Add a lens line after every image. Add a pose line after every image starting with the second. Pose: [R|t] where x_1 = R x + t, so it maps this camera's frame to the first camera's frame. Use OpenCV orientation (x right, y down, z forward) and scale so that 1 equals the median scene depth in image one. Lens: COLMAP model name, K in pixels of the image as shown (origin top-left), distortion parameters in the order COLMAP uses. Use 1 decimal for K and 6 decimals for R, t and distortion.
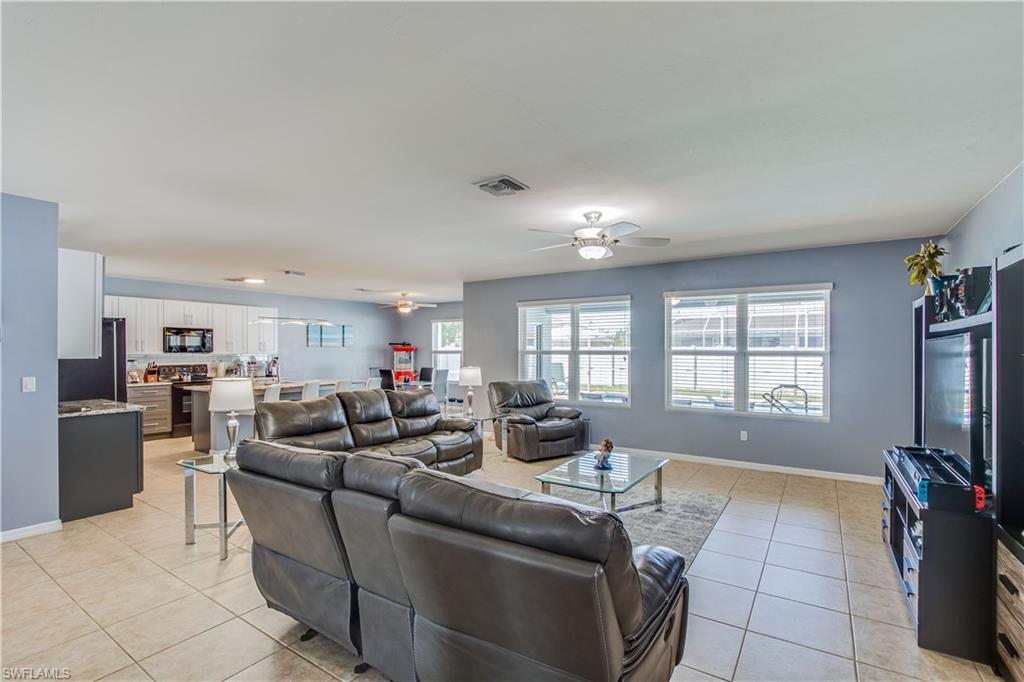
lens RADIAL K [[473.4, 0, 507.9], [0, 473.4, 347.1], [0, 0, 1]] dist [-0.011362, 0.001279]
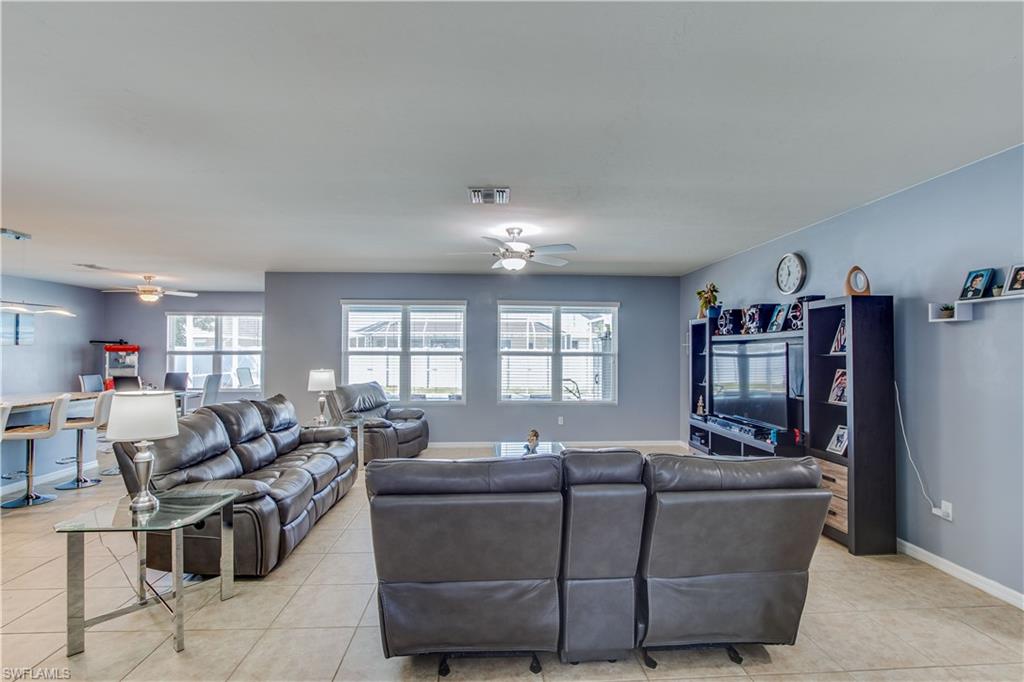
lens RADIAL K [[473.4, 0, 507.9], [0, 473.4, 347.1], [0, 0, 1]] dist [-0.011362, 0.001279]
pose [[0.804068, 0.006826, 0.594498, -0.318164], [-0.006561, 0.999975, -0.002607, -0.000961], [-0.594501, -0.001804, 0.804093, 0.072588]]
